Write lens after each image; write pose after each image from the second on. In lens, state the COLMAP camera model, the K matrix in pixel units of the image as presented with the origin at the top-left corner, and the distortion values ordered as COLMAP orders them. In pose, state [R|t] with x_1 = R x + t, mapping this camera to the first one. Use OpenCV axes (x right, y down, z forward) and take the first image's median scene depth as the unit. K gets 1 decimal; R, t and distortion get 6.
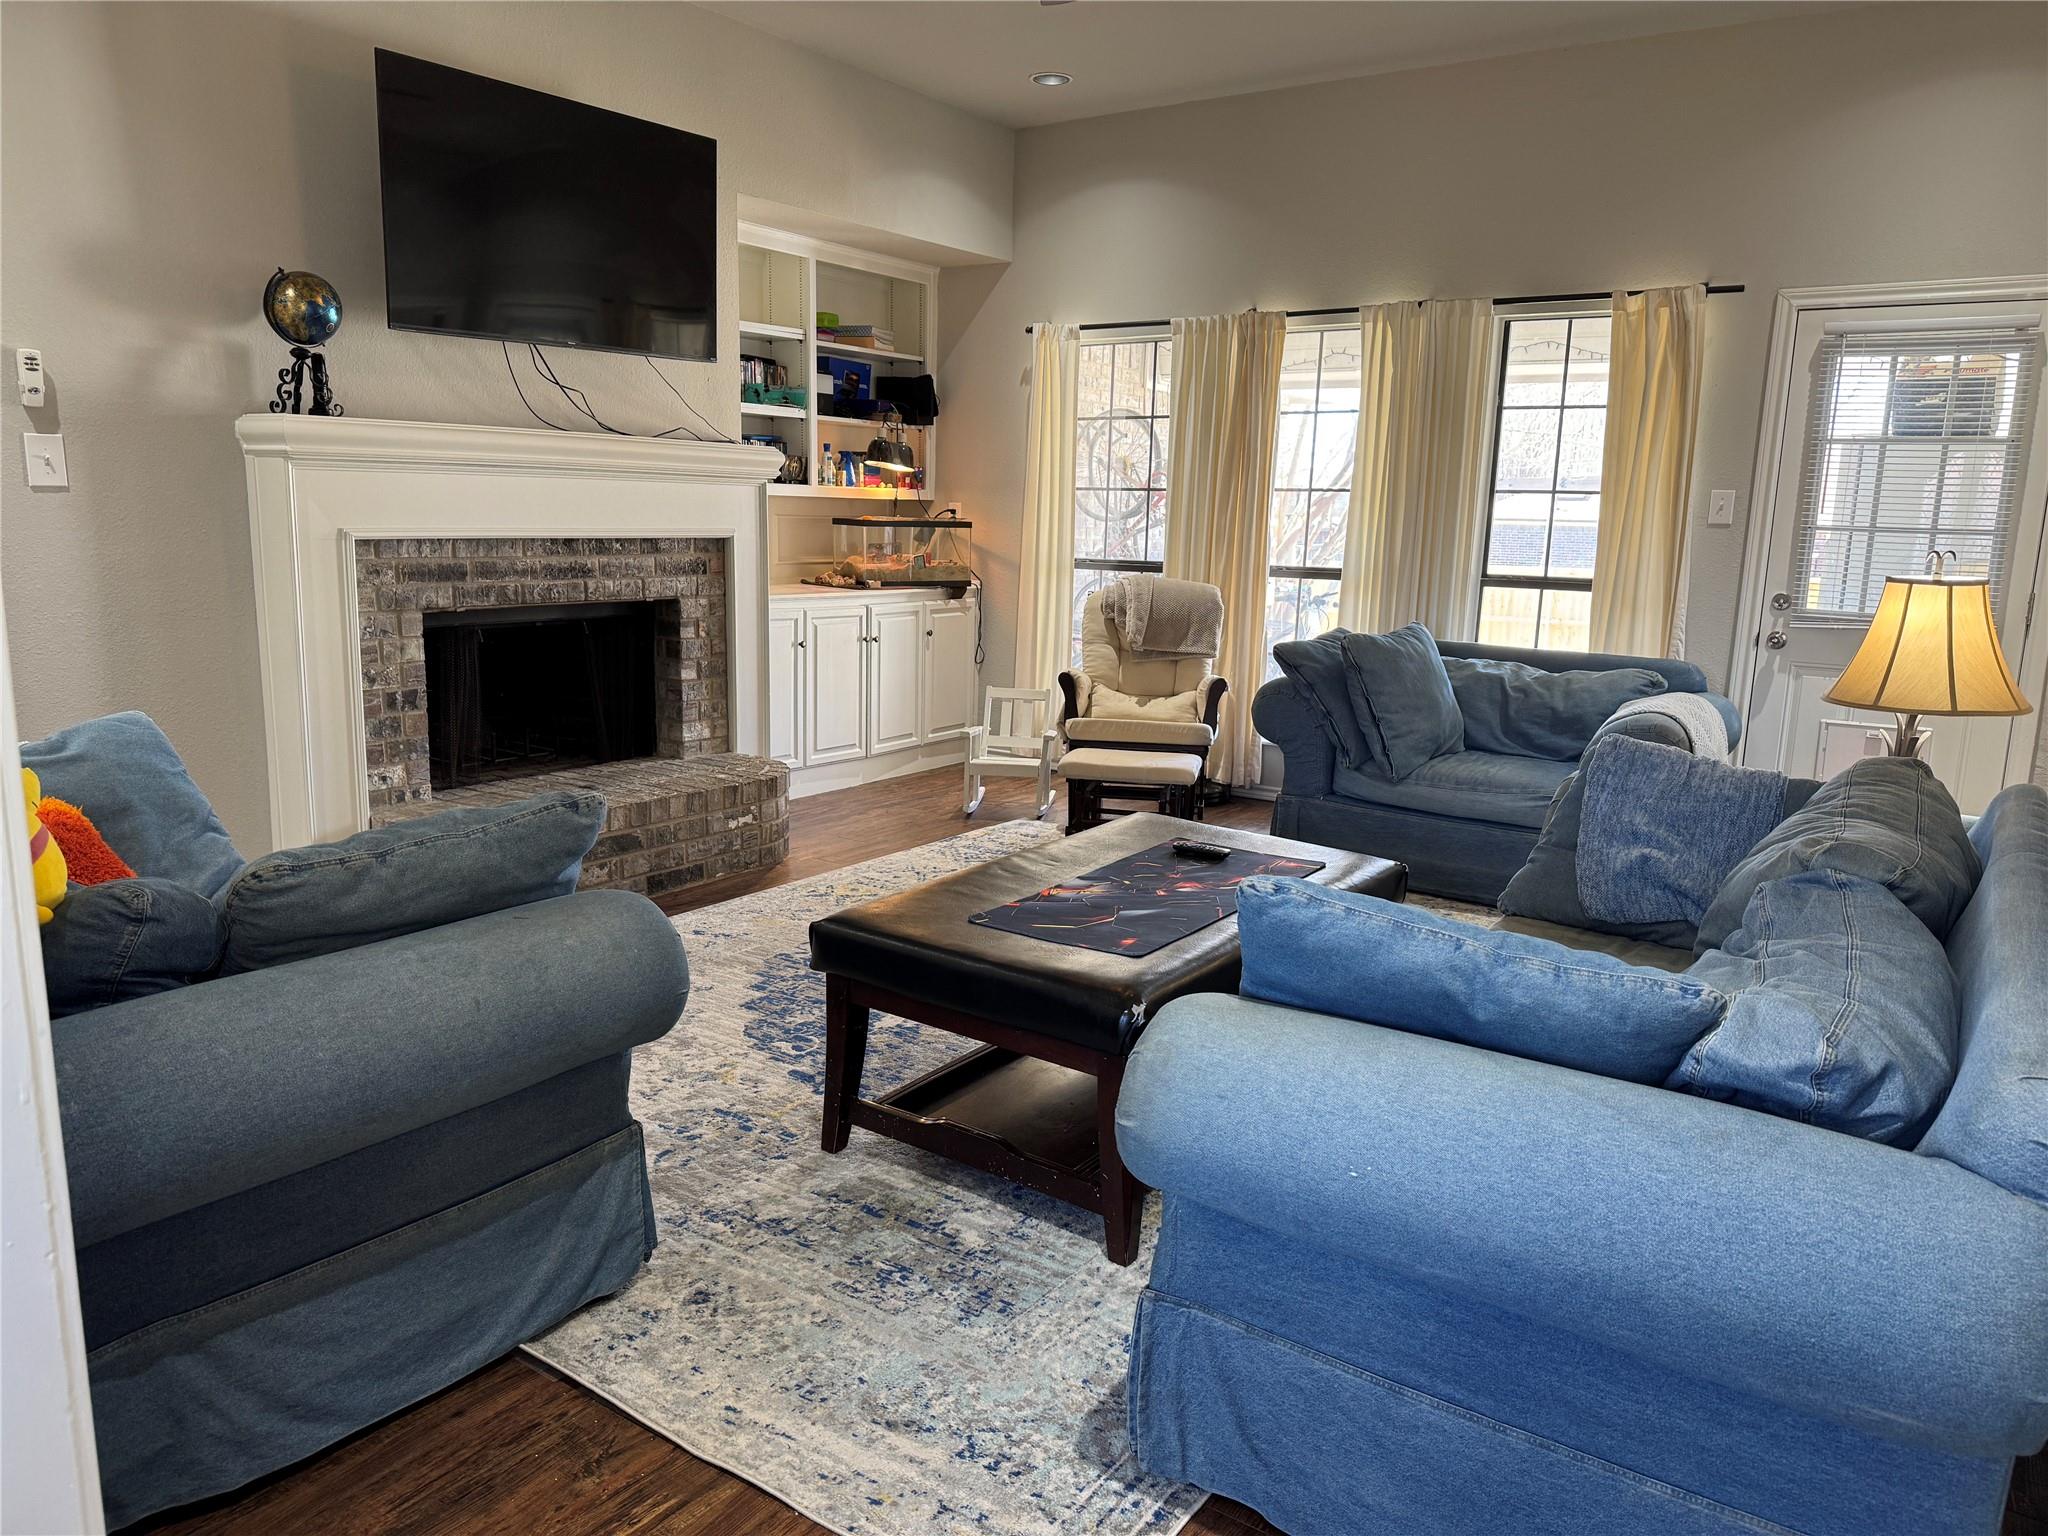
lens RADIAL K [[1437.3, 0, 1023.1], [0, 1437.3, 773.5], [0, 0, 1]] dist [0.010147, 0.000359]
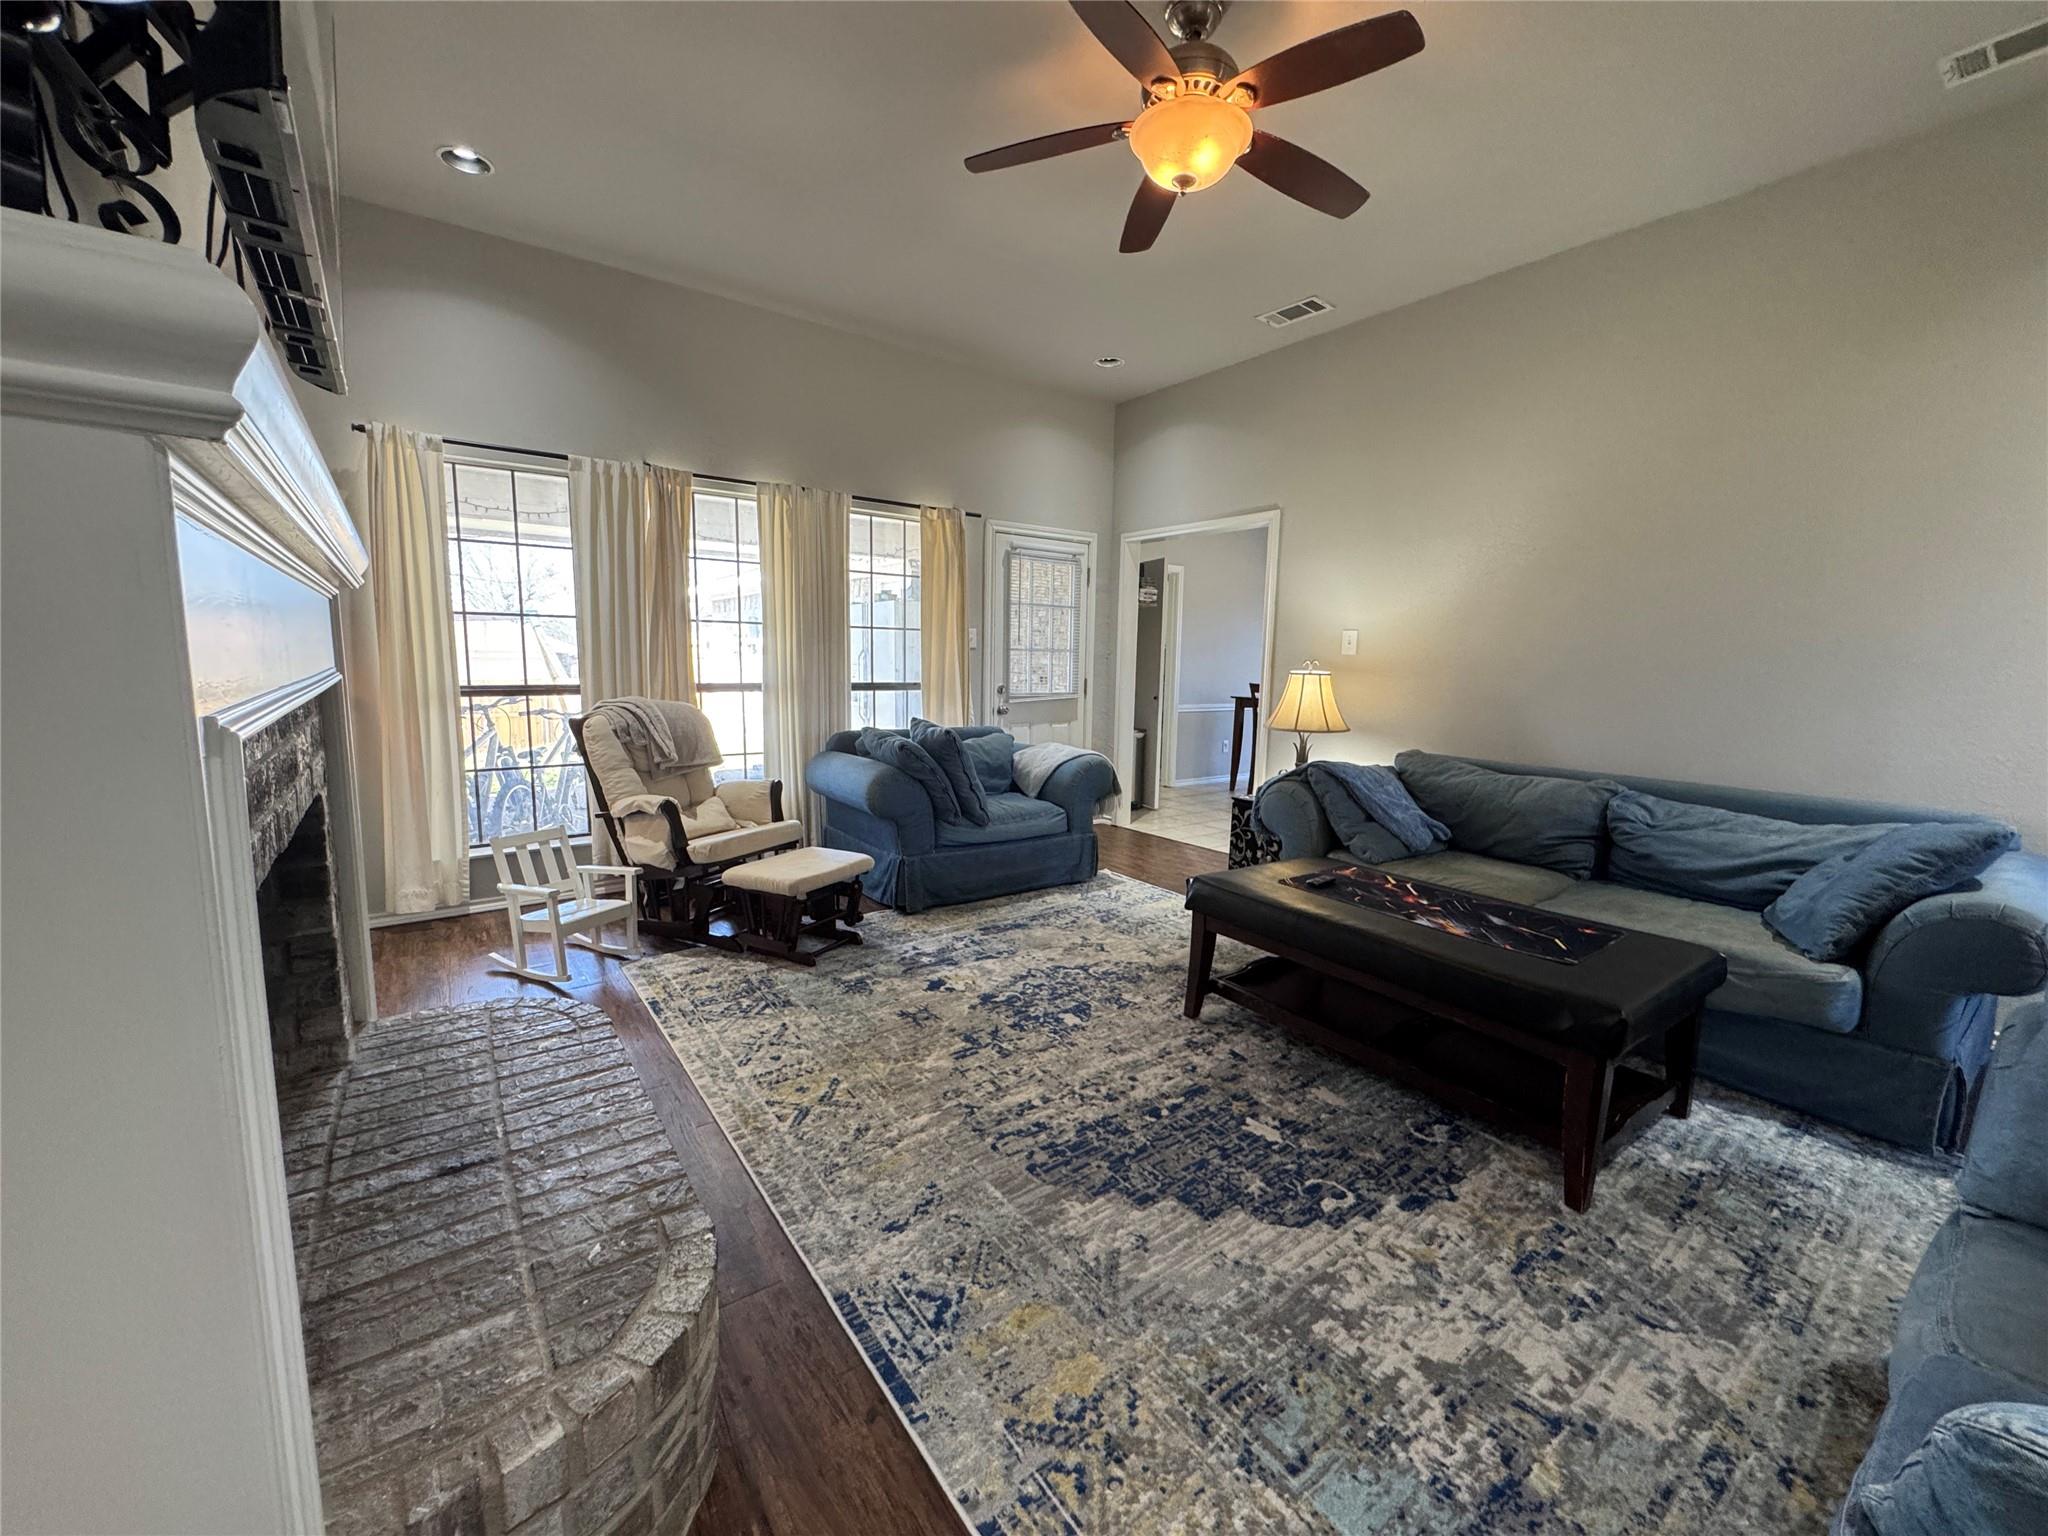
lens RADIAL K [[824.5, 0, 1019.8], [0, 824.5, 762.7], [0, 0, 1]] dist [-0.006162, 0.000166]
pose [[0.317238, -0.139484, 0.938032, -0.469161], [0.165359, 0.982108, 0.090115, -0.120633], [-0.933818, 0.126524, 0.334627, 0.651686]]
